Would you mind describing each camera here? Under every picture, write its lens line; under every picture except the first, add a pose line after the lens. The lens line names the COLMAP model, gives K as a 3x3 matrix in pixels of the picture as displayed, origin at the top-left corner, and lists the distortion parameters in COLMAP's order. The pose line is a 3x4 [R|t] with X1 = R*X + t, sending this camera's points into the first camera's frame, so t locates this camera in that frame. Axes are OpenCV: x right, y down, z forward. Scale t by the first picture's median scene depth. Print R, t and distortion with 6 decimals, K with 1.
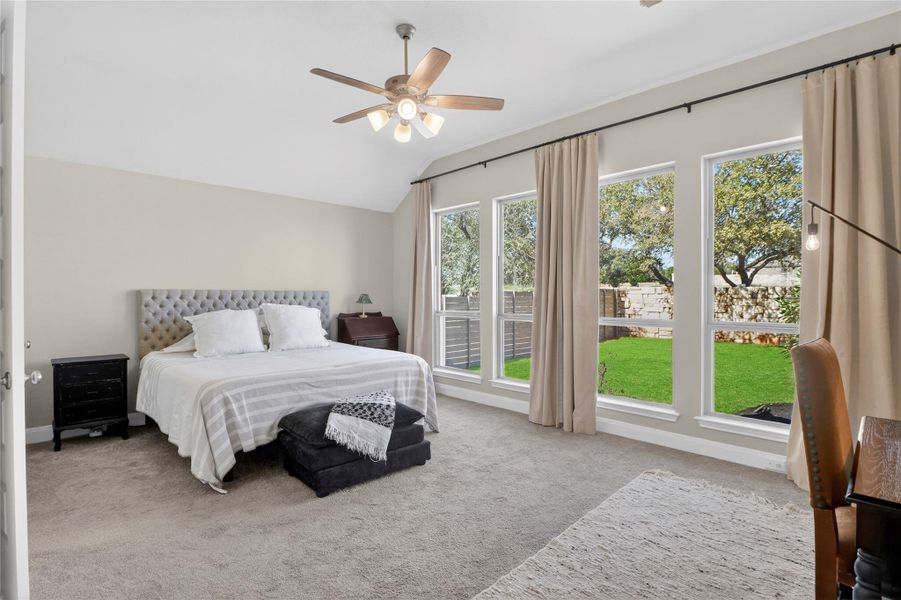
lens RADIAL K [[443.1, 0, 449.7], [0, 443.1, 296.4], [0, 0, 1]] dist [0.000279, -0.000356]
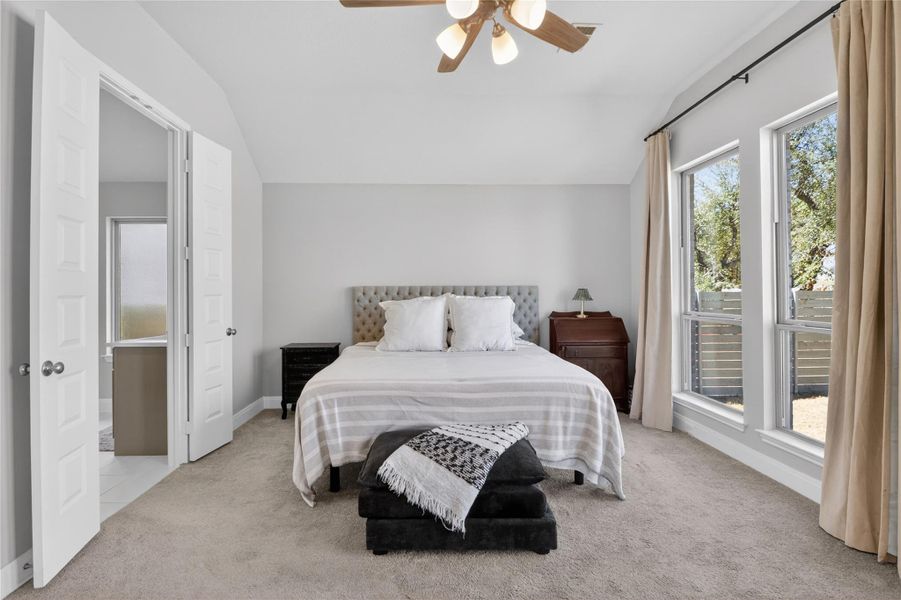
lens RADIAL K [[425.1, 0, 447.8], [0, 425.1, 287.8], [0, 0, 1]] dist [0.001924, -0.013280]
pose [[0.745702, -0.009527, -0.666211, 0.239153], [0.003761, 0.999942, -0.010090, -0.000085], [0.666269, 0.005018, 0.745695, 0.427983]]
